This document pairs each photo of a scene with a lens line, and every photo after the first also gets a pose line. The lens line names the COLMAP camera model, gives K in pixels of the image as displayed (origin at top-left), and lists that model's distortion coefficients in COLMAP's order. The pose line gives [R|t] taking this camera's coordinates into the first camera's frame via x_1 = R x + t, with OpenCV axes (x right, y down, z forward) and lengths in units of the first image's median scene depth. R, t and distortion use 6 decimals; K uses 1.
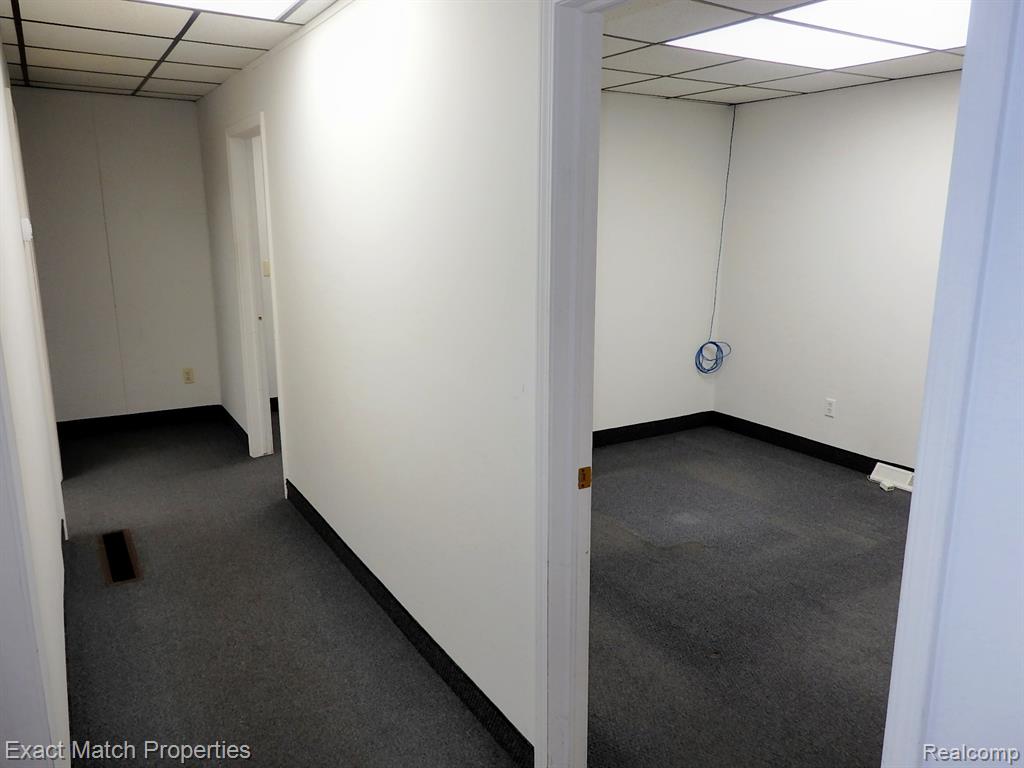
lens RADIAL K [[763.8, 0, 512.0], [0, 763.8, 384.0], [0, 0, 1]] dist [-0.009841, 0.009973]
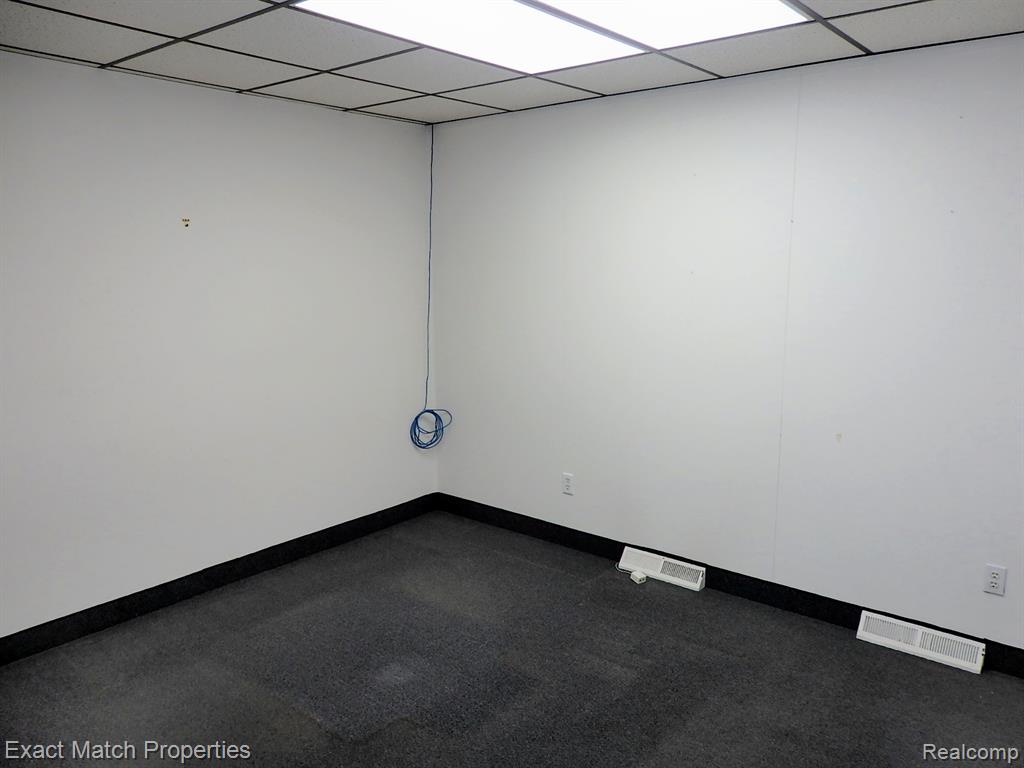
lens RADIAL K [[763.8, 0, 512.0], [0, 763.8, 384.0], [0, 0, 1]] dist [-0.009841, 0.009973]
pose [[0.946884, -0.061853, 0.315570, 0.109165], [0.077921, 0.996214, -0.038545, -0.054290], [-0.311991, 0.061087, 0.948119, 0.235693]]
